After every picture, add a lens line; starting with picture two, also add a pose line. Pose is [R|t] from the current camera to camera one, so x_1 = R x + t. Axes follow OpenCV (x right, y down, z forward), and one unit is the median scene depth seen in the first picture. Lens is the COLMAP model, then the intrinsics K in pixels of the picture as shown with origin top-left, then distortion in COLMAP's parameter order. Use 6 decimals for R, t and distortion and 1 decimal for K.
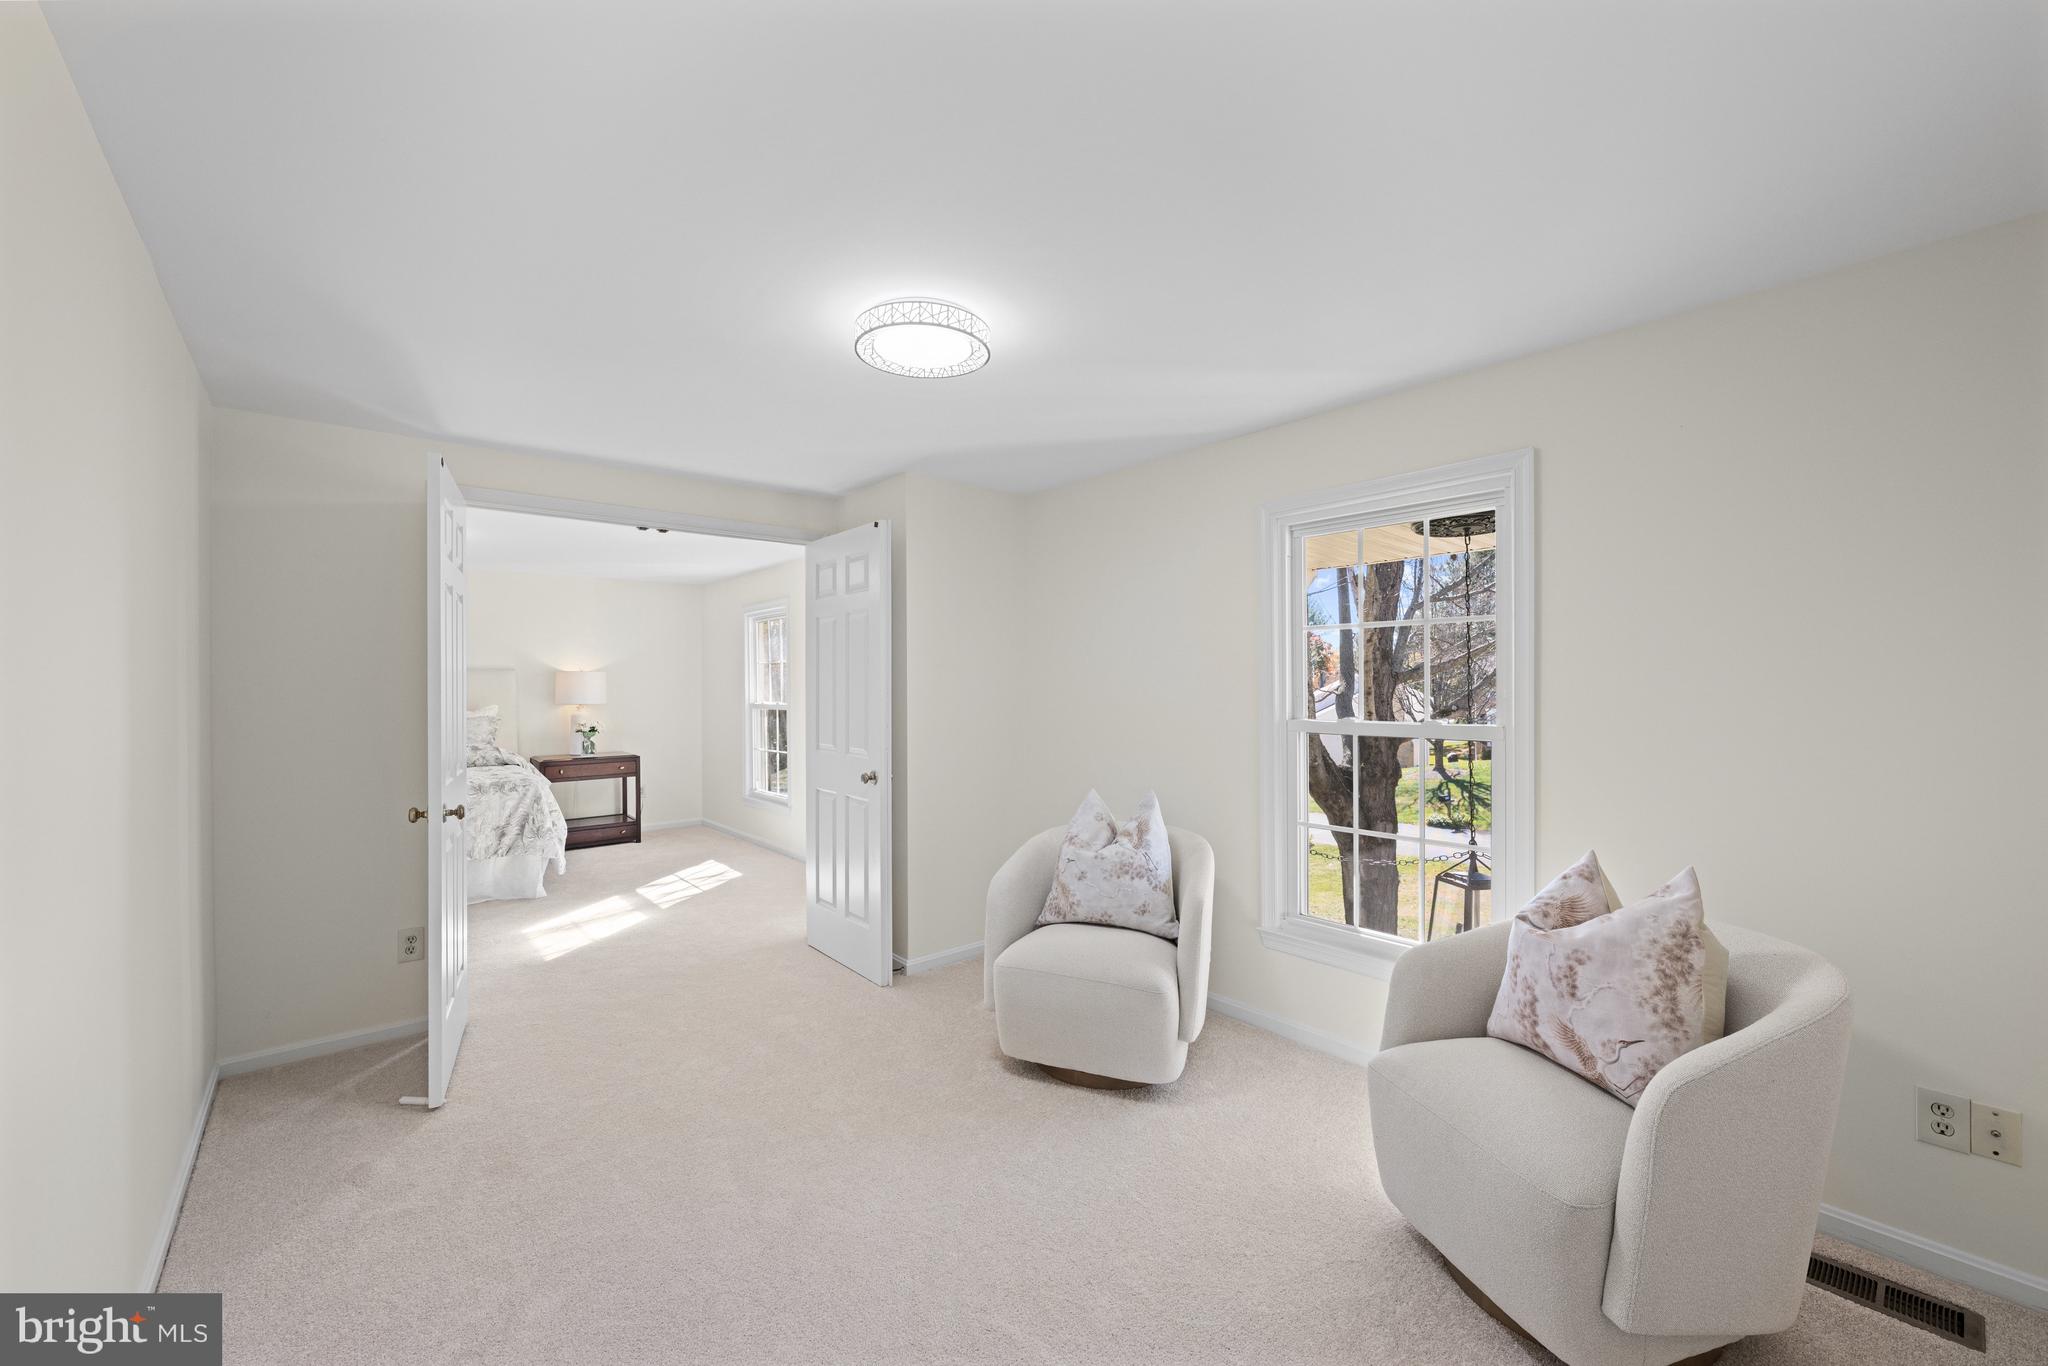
lens RADIAL K [[811.8, 0, 1020.0], [0, 811.8, 690.7], [0, 0, 1]] dist [0.000502, -0.000753]
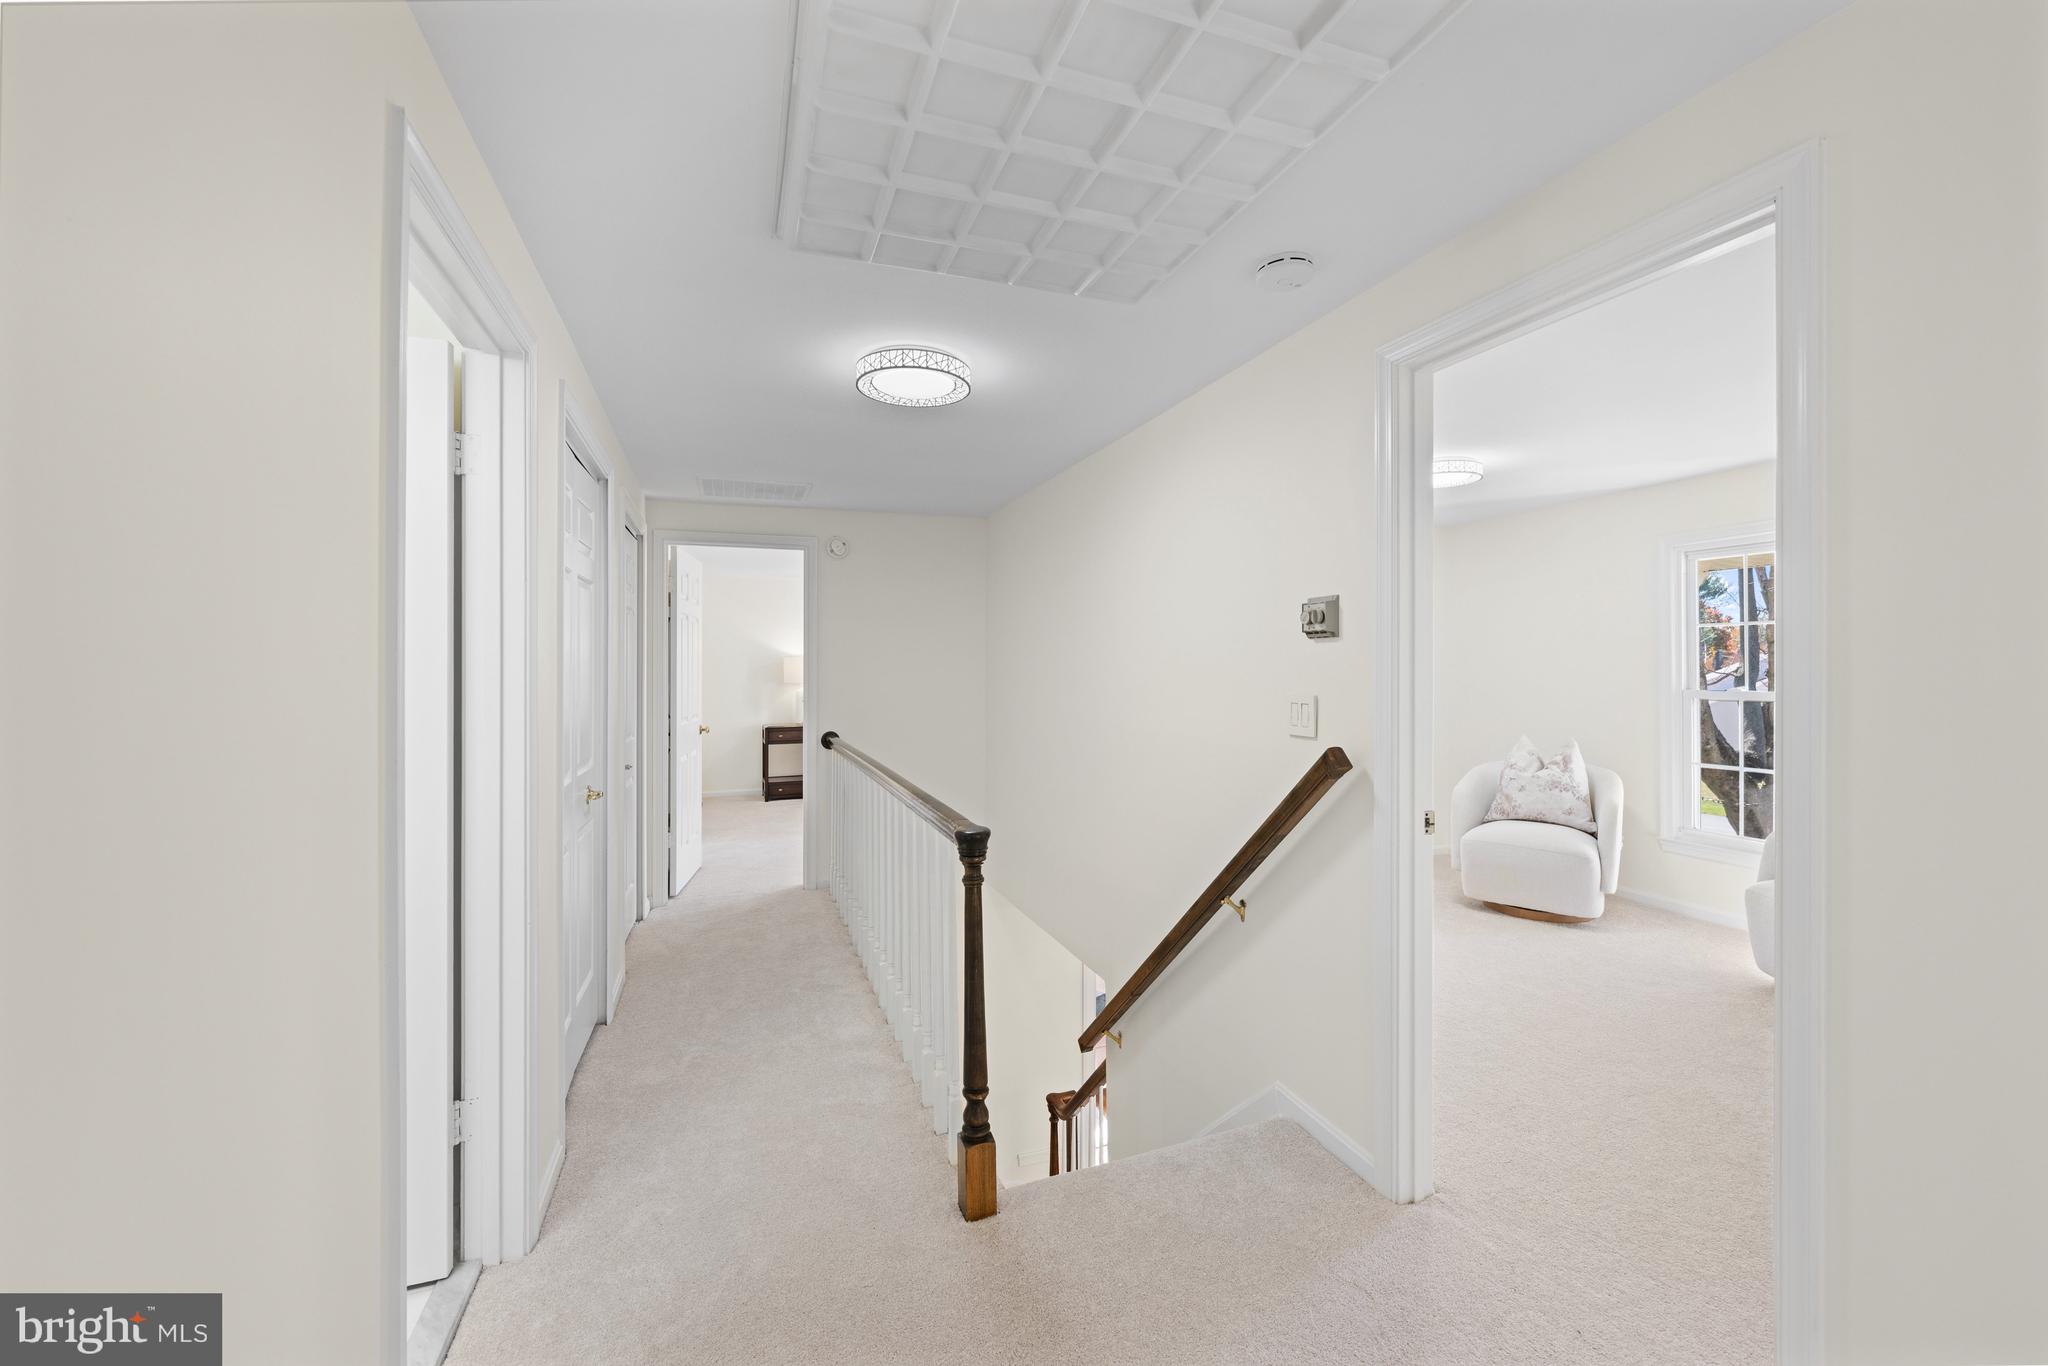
lens RADIAL K [[811.8, 0, 1038.5], [0, 811.8, 661.7], [0, 0, 1]] dist [0.000502, -0.000753]
pose [[0.942072, 0.004080, -0.335385, -0.268669], [-0.007578, 0.999930, -0.009122, 0.008388], [0.335324, 0.011135, 0.942037, -0.750460]]
